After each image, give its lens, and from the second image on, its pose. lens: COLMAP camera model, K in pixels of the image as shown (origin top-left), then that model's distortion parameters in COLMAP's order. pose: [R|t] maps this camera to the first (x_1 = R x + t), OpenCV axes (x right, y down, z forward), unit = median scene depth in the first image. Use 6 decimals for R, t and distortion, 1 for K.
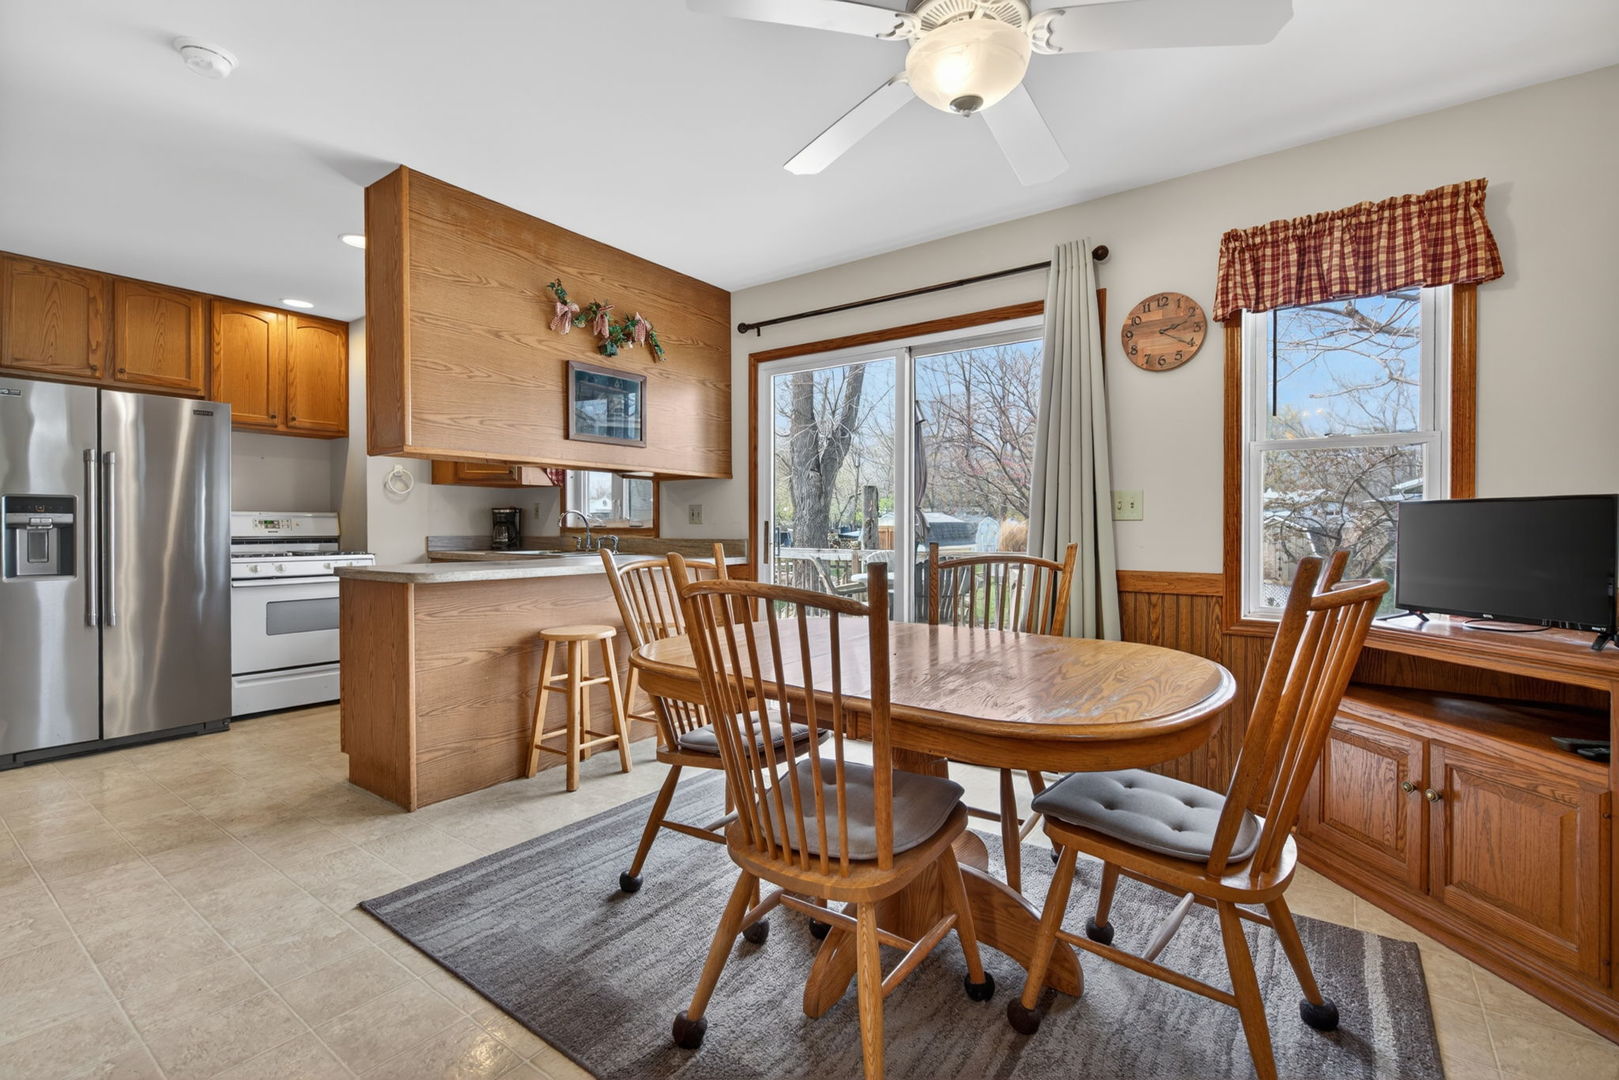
lens RADIAL K [[721.8, 0, 809.5], [0, 721.8, 531.9], [0, 0, 1]] dist [-0.002055, -0.000812]
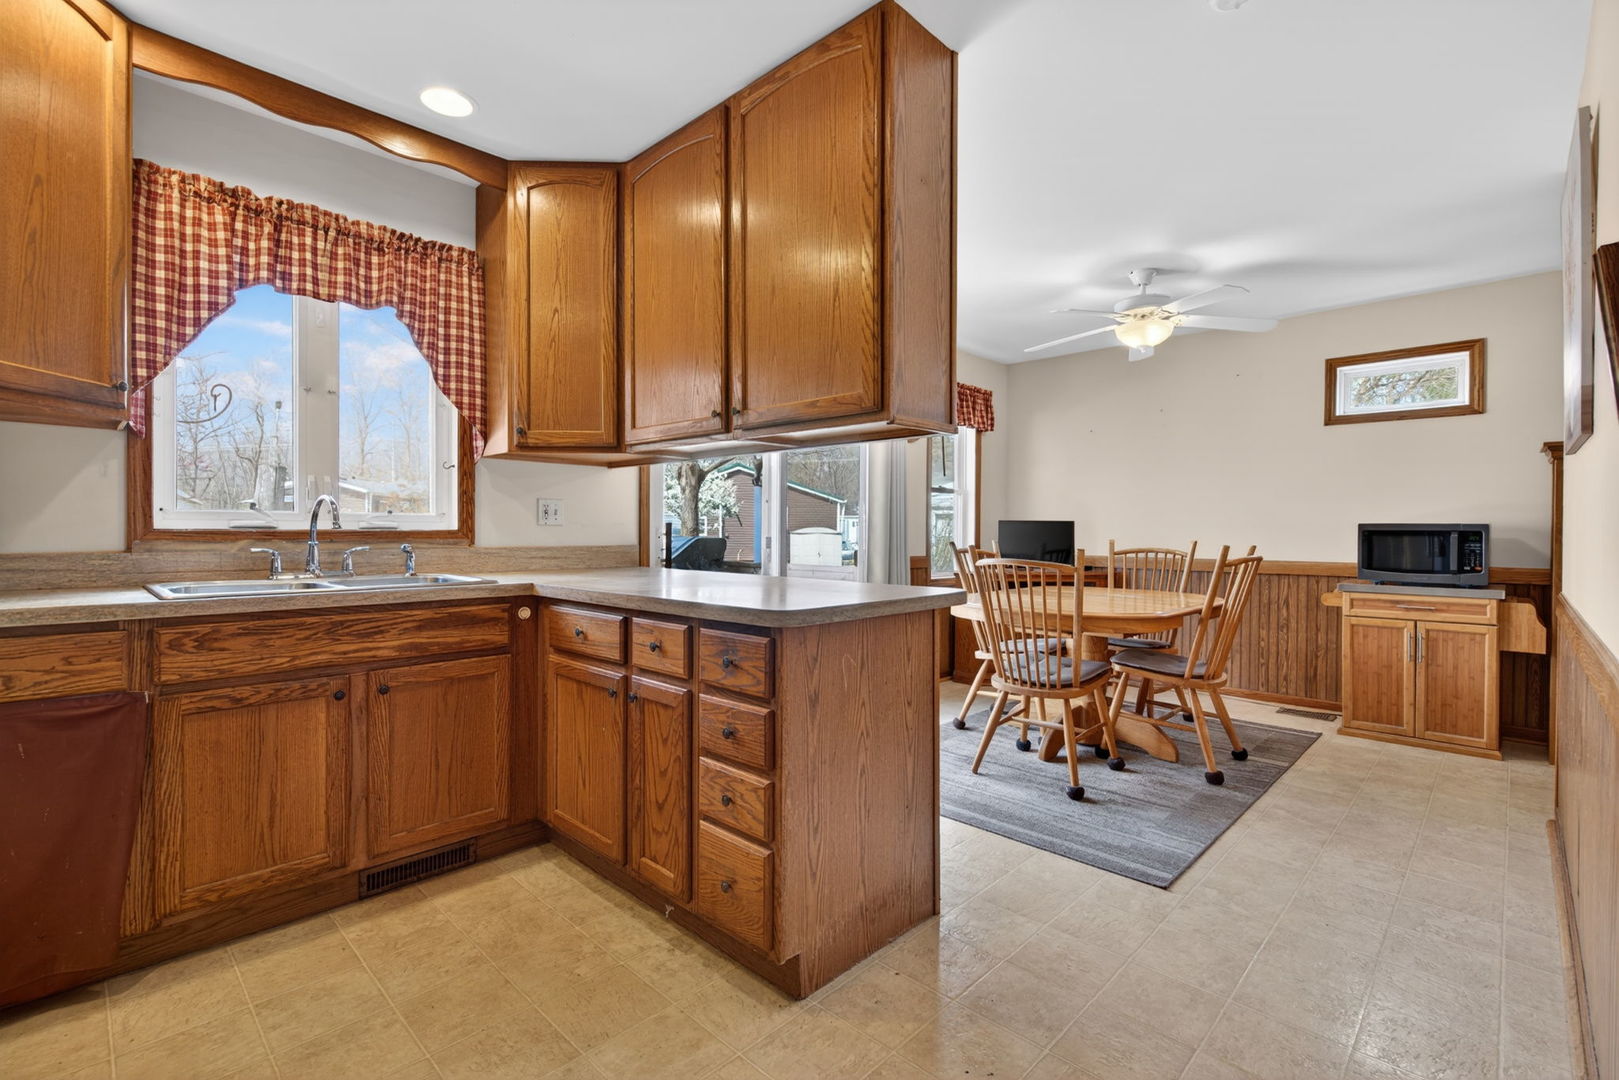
lens RADIAL K [[728.0, 0, 808.3], [0, 728.0, 524.3], [0, 0, 1]] dist [0.000061, -0.000258]
pose [[0.139730, 0.007613, 0.990160, -0.890116], [0.001907, 0.999967, -0.007957, -0.006416], [-0.990188, 0.003000, 0.139711, 0.690529]]
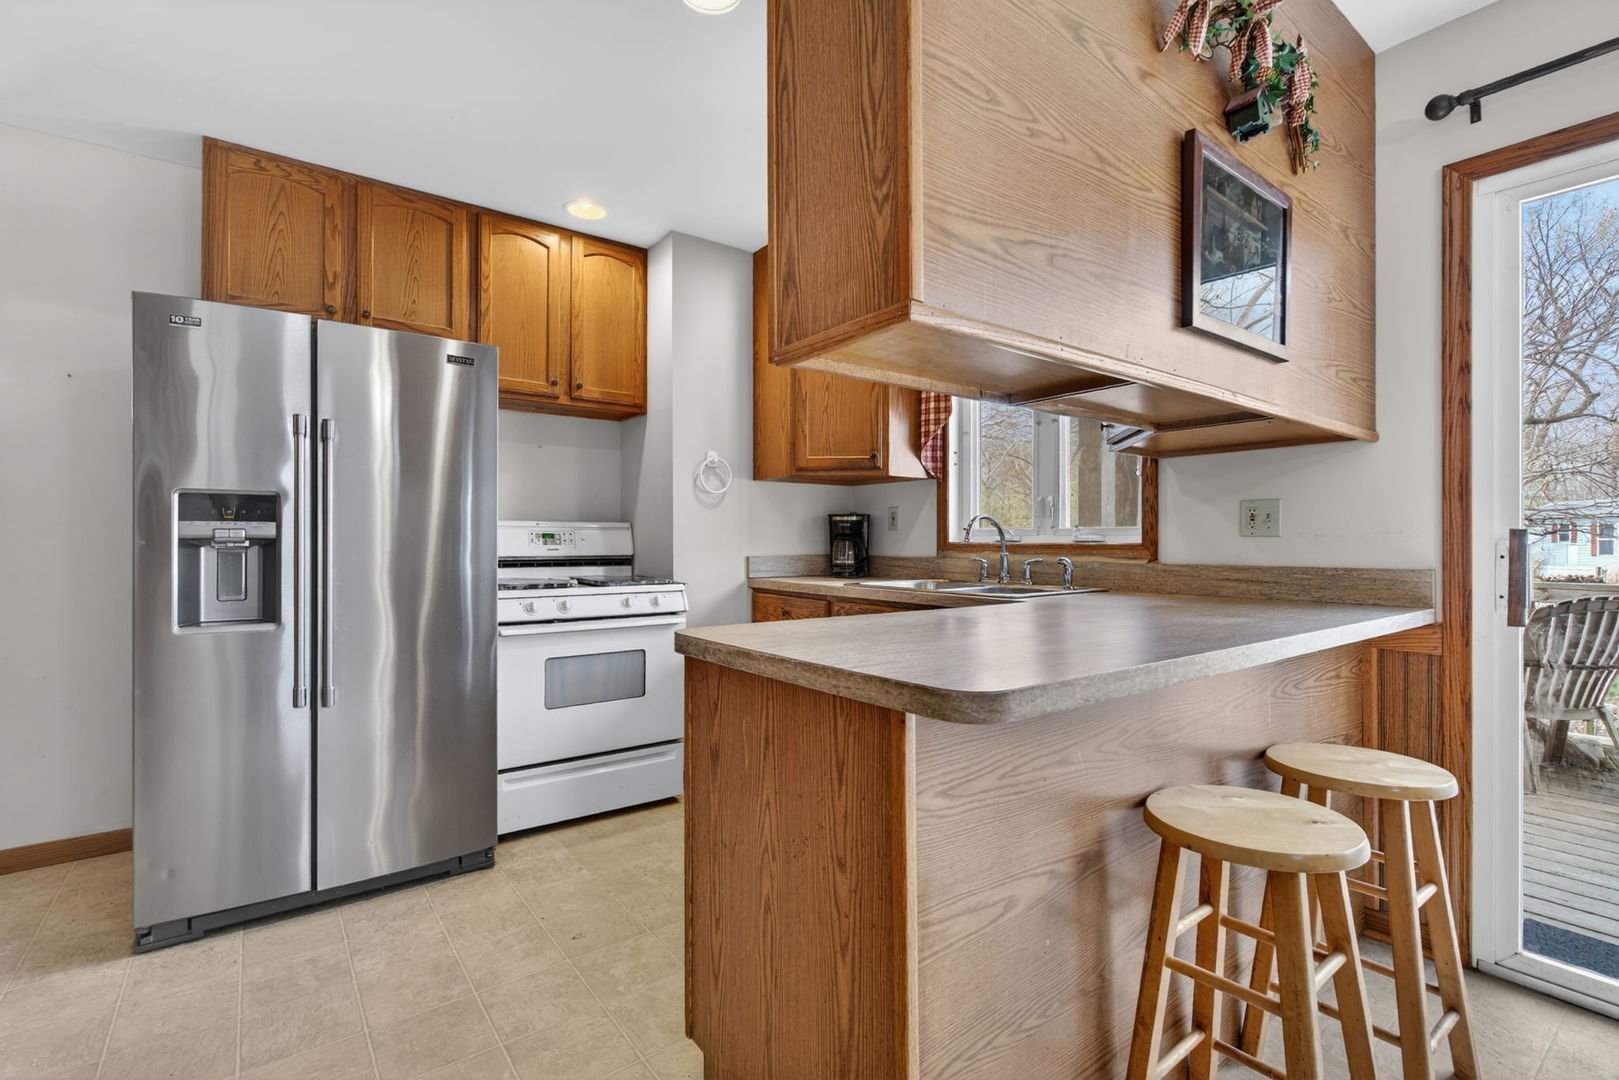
lens RADIAL K [[728.0, 0, 808.5], [0, 728.0, 538.3], [0, 0, 1]] dist [0.001245, -0.000051]
pose [[0.957132, -0.002543, -0.289642, -0.335923], [-0.000548, 0.999944, -0.010590, -0.004232], [0.289653, 0.010294, 0.957076, 0.439164]]
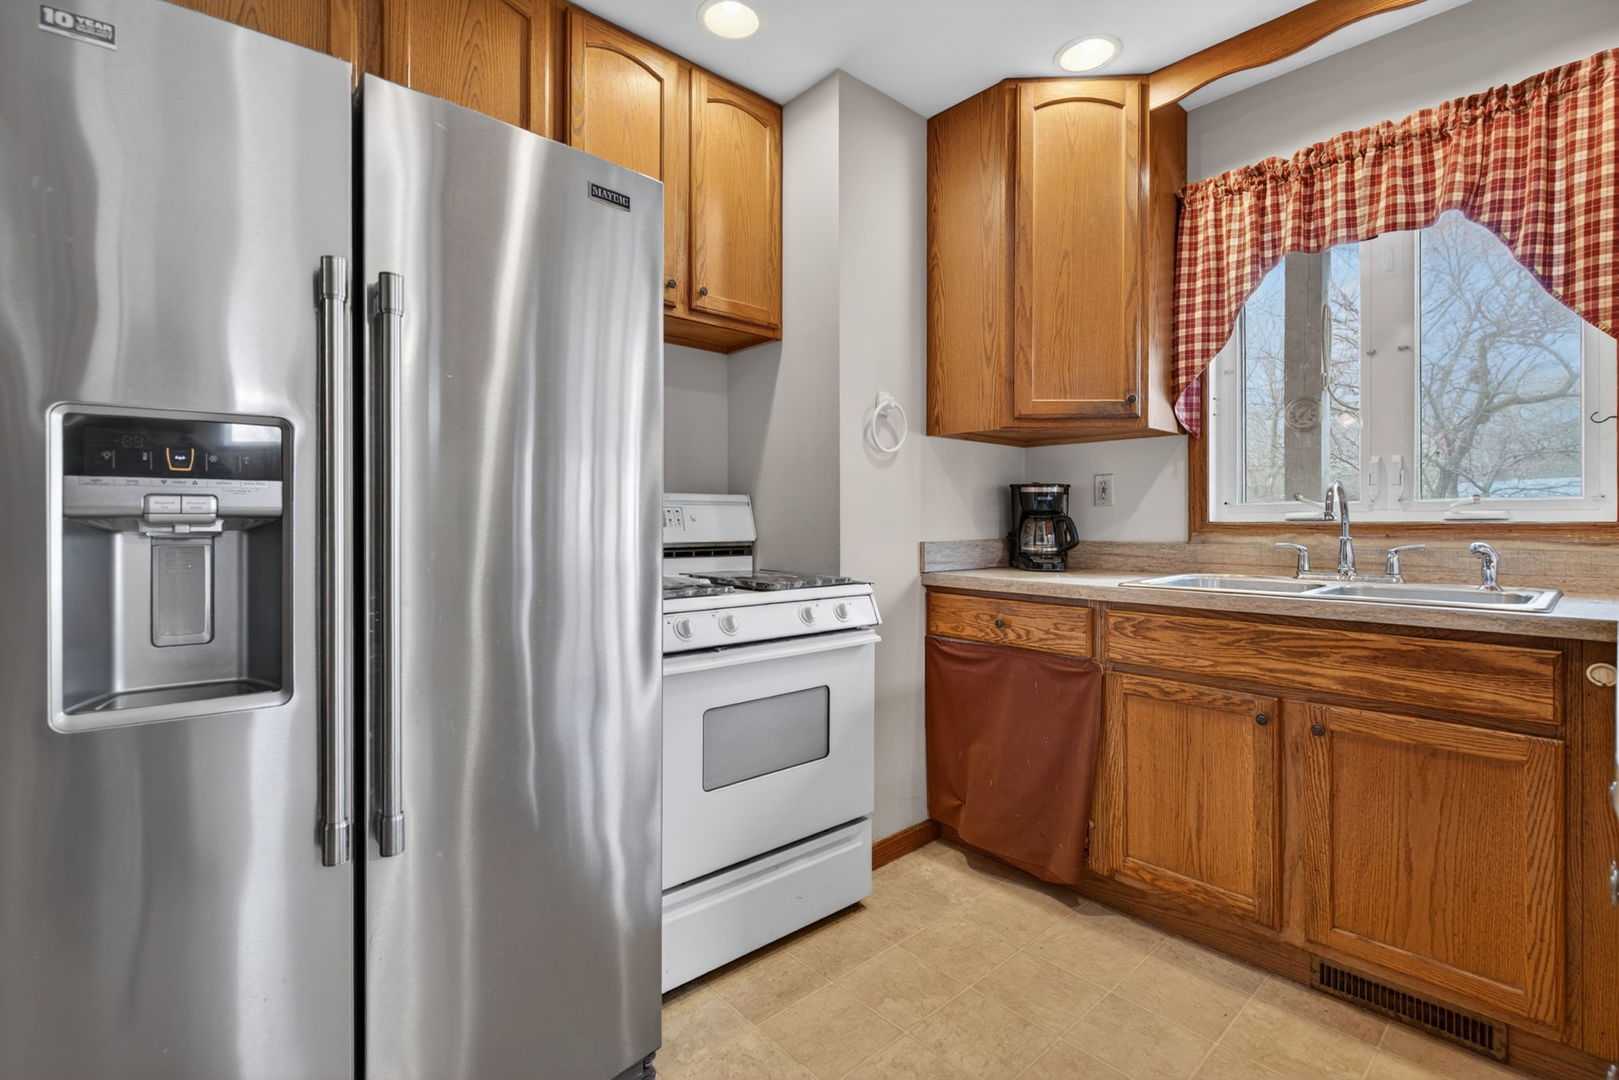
lens RADIAL K [[731.4, 0, 808.1], [0, 731.4, 516.9], [0, 0, 1]] dist [-0.000719, -0.001112]
pose [[0.978073, -0.004102, -0.208224, -0.611773], [0.001481, 0.999918, -0.012741, -0.005334], [0.208259, 0.012153, 0.977998, 0.612936]]
